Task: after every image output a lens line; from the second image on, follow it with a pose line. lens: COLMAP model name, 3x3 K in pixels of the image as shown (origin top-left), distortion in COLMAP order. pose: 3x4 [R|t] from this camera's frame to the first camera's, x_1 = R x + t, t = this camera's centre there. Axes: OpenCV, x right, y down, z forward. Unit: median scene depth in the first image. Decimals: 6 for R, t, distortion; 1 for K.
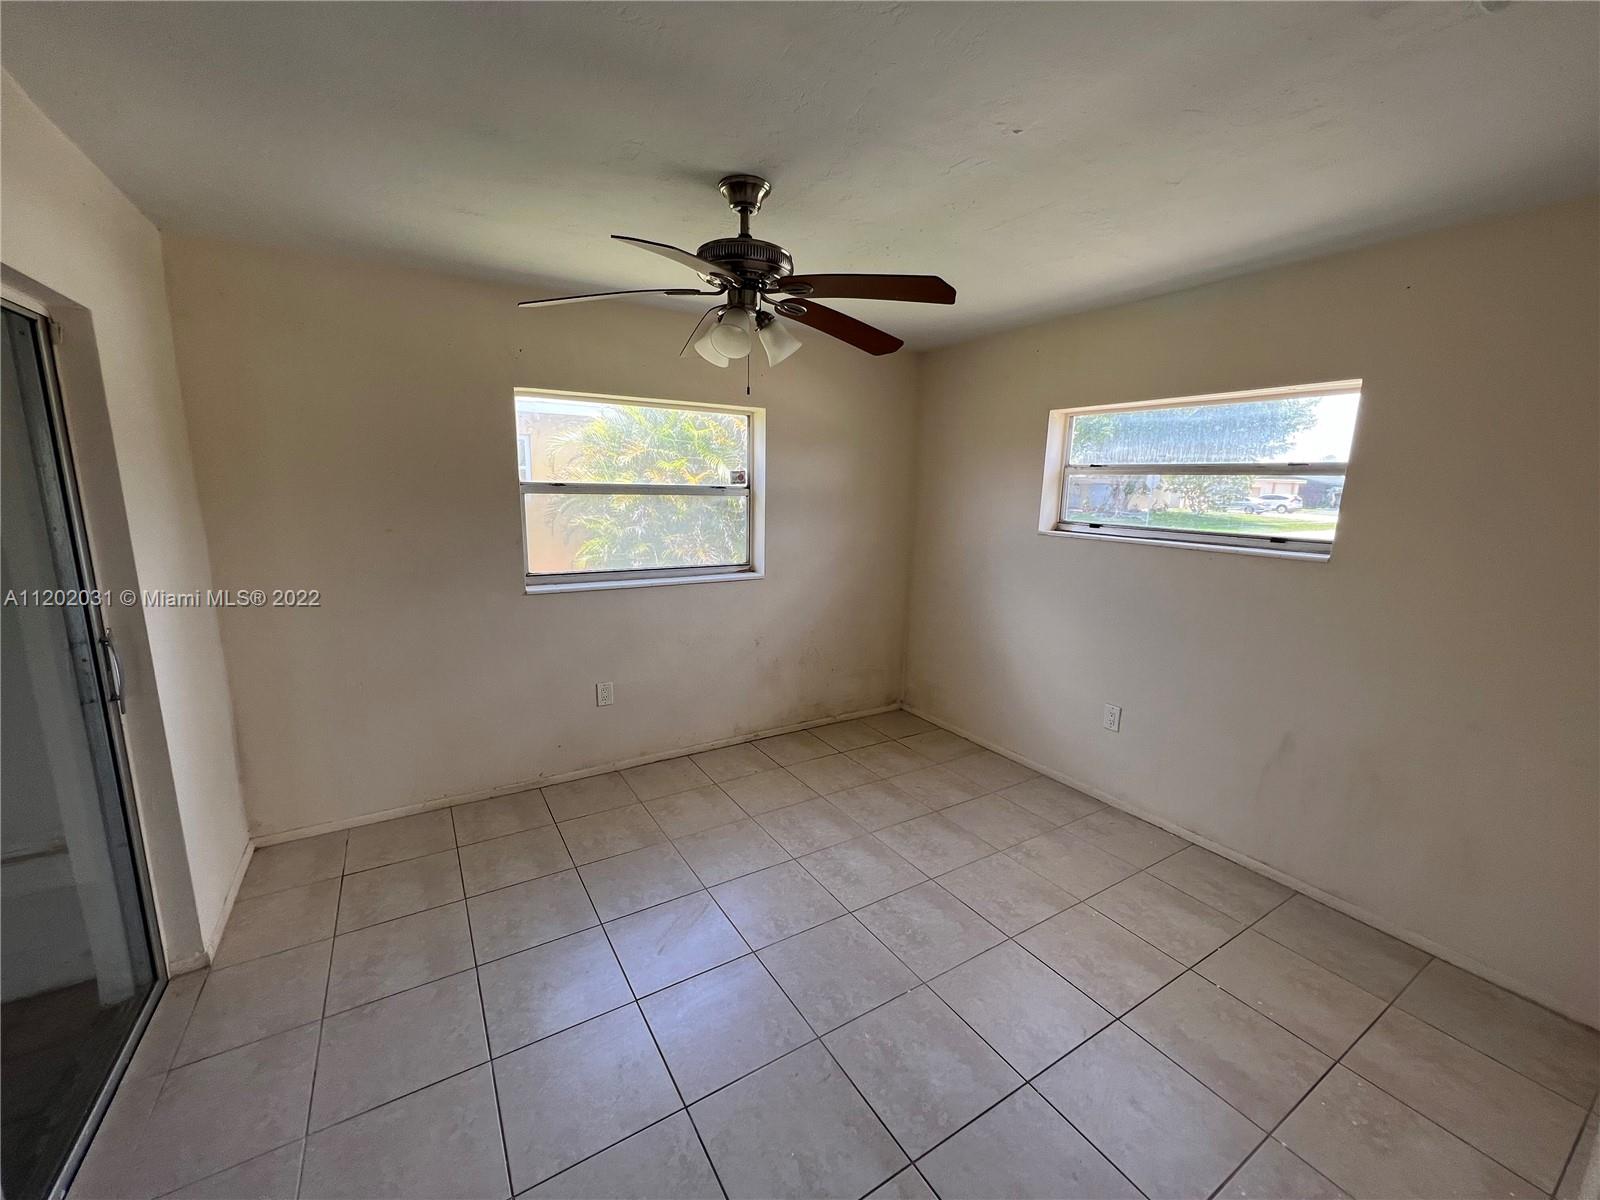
lens RADIAL K [[643.3, 0, 804.8], [0, 643.3, 603.6], [0, 0, 1]] dist [-0.000233, -0.000042]
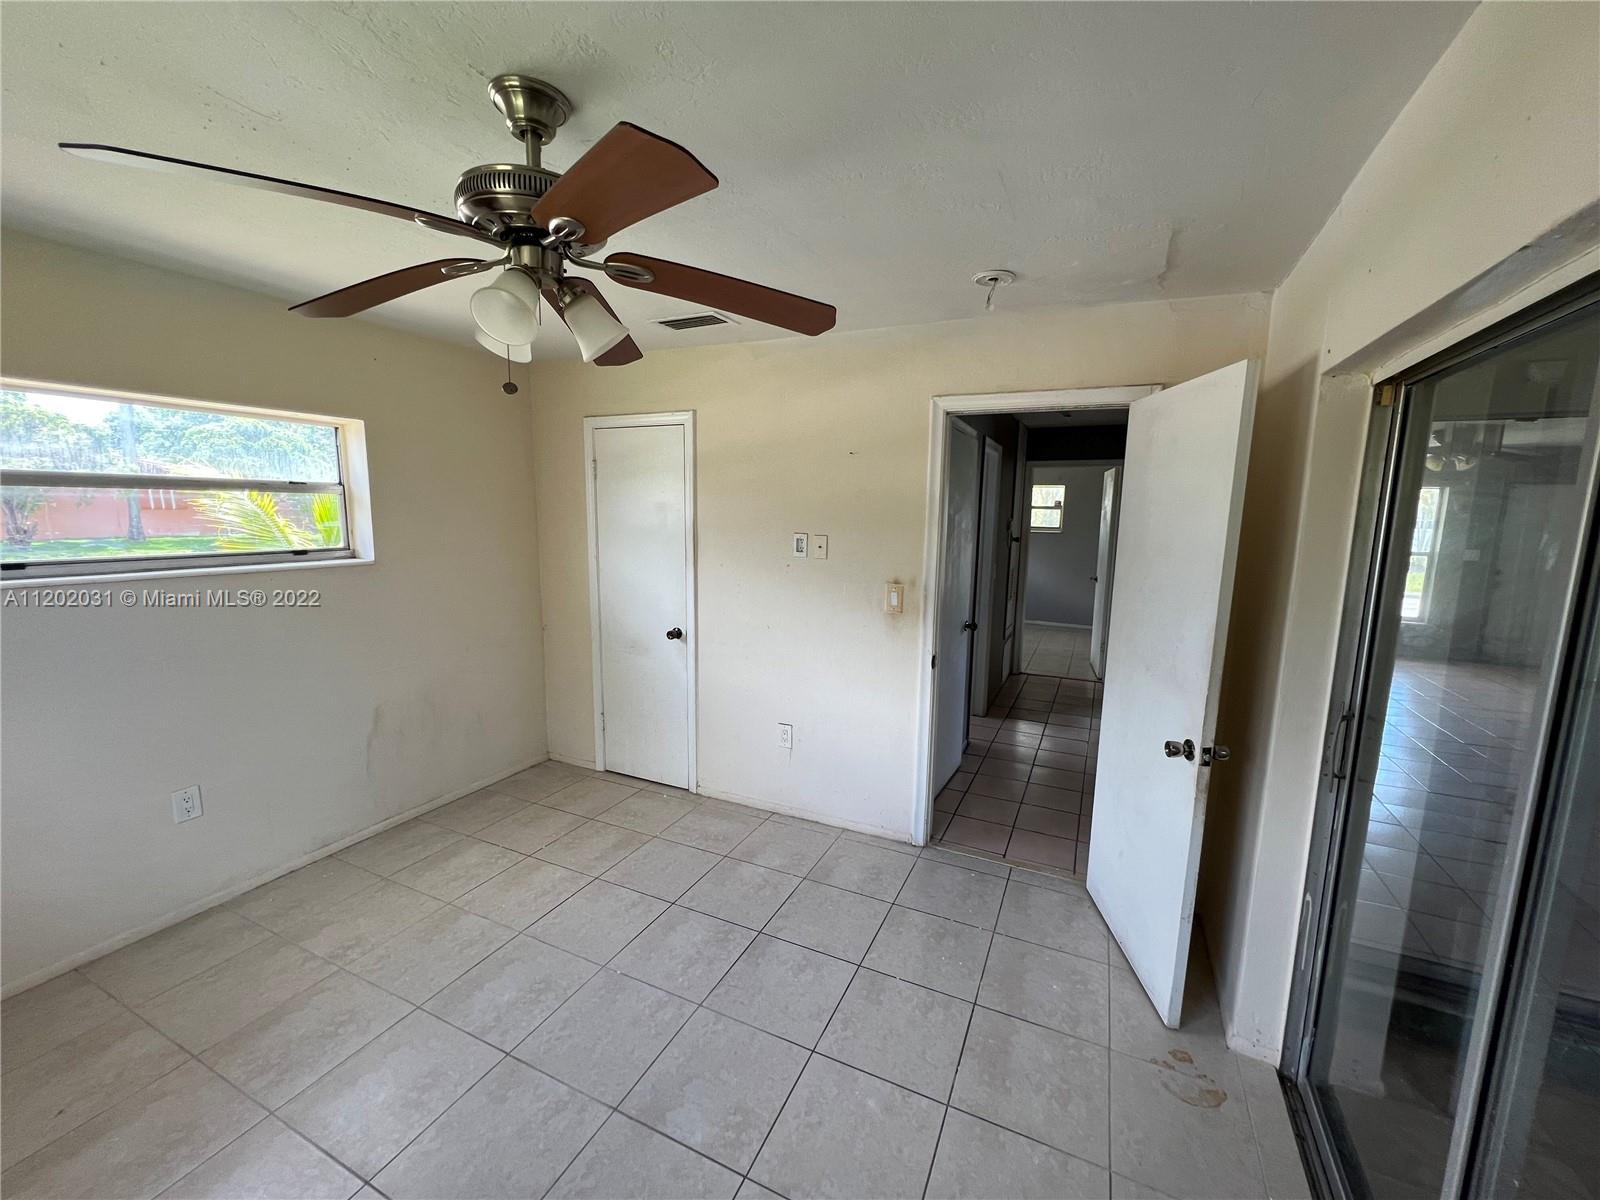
lens RADIAL K [[643.3, 0, 804.8], [0, 643.3, 603.6], [0, 0, 1]] dist [-0.000233, -0.000042]
pose [[-0.543803, -0.154802, 0.824812, -0.663431], [0.127966, 0.956051, 0.263802, -0.203967], [-0.829399, 0.249004, -0.500094, 0.906881]]
